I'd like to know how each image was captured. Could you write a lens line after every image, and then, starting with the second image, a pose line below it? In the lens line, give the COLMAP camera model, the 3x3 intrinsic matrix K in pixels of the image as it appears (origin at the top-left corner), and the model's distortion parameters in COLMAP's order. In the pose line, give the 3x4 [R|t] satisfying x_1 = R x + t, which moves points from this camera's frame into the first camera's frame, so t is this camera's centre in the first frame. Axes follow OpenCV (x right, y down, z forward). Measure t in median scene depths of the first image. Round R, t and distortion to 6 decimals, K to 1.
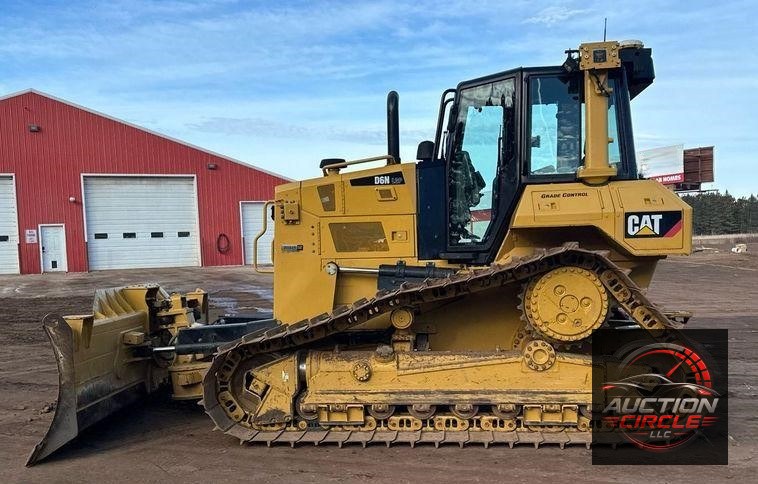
lens RADIAL K [[789.1, 0, 381.8], [0, 789.1, 293.7], [0, 0, 1]] dist [0.116960, -0.022262]
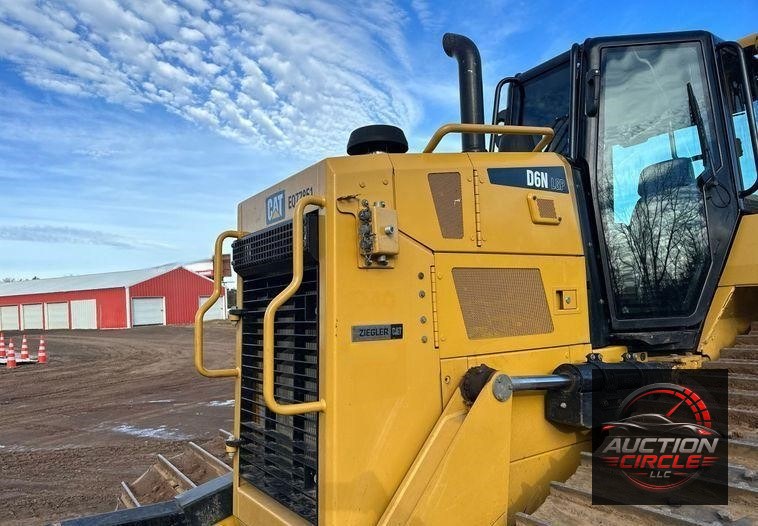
lens RADIAL K [[534.3, 0, 379.5], [0, 534.3, 287.2], [0, 0, 1]] dist [0.135370, -0.241625]
pose [[0.768158, 0.017405, 0.640024, -0.270701], [0.057535, 0.993710, -0.096076, -0.055849], [-0.637670, 0.110626, 0.762325, 0.823890]]
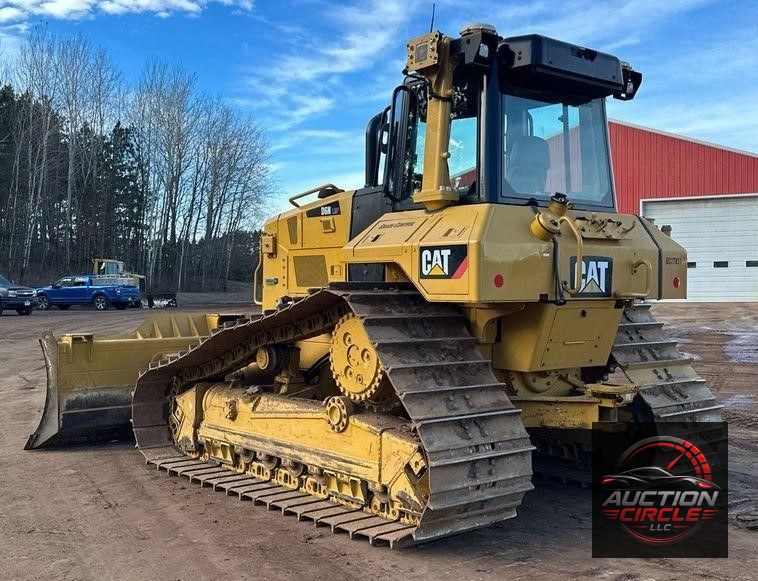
lens RADIAL K [[900.6, 0, 430.3], [0, 900.6, 292.5], [0, 0, 1]] dist [0.098733, -0.004076]
pose [[0.728471, 0.031306, -0.684361, 0.819037], [-0.059142, 0.998100, -0.017297, -0.036200], [0.682519, 0.053075, 0.728939, 0.313602]]
